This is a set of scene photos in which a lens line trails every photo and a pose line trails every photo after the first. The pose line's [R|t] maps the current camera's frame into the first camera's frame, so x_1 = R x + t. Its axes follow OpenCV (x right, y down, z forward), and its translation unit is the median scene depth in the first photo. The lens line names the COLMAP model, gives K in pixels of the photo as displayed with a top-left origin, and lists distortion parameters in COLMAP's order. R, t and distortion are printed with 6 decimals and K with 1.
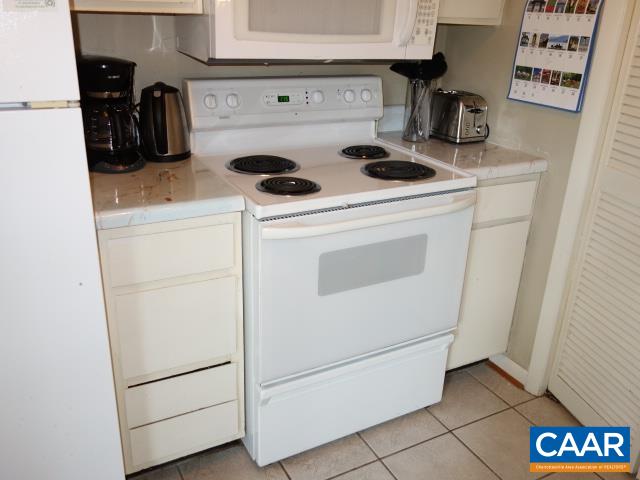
lens RADIAL K [[565.8, 0, 315.4], [0, 565.8, 240.1], [0, 0, 1]] dist [0.005802, -0.004401]
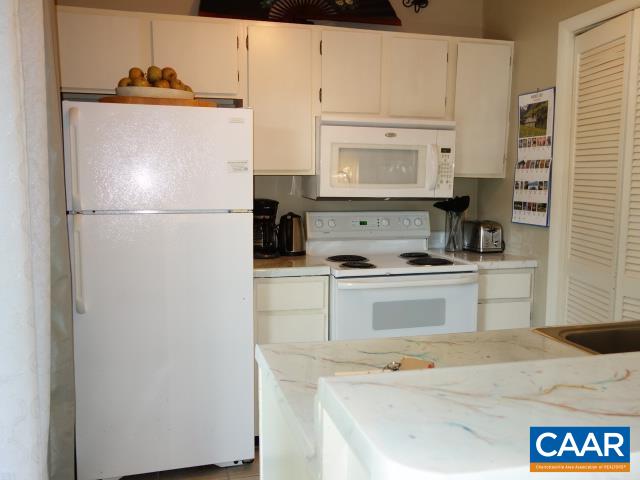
lens RADIAL K [[565.8, 0, 318.8], [0, 565.8, 240.3], [0, 0, 1]] dist [0.005802, -0.004401]
pose [[0.974411, -0.007289, -0.224656, 0.200293], [-0.057108, 0.958650, -0.278800, 0.283845], [0.217399, 0.284495, 0.933703, -0.589356]]
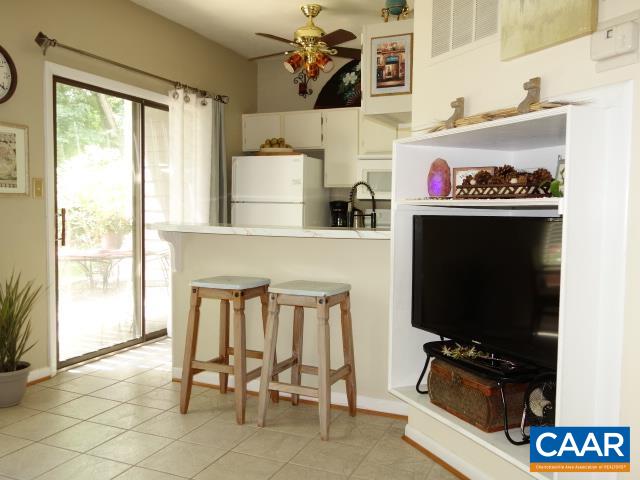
lens RADIAL K [[565.8, 0, 320.3], [0, 565.8, 237.3], [0, 0, 1]] dist [0.005802, -0.004401]
pose [[0.630796, 0.024885, -0.775549, 2.005832], [-0.295799, 0.931725, -0.210693, 0.583247], [0.717356, 0.362311, 0.595089, -0.952620]]
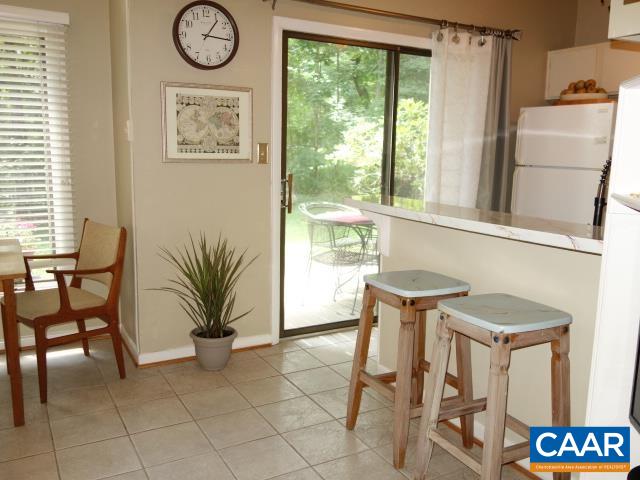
lens RADIAL K [[565.8, 0, 319.3], [0, 565.8, 238.1], [0, 0, 1]] dist [0.005802, -0.004401]
pose [[0.034645, 0.132246, -0.990611, 1.786027], [-0.403970, 0.908475, 0.107153, 0.281954], [0.914116, 0.396464, 0.084898, -0.427750]]
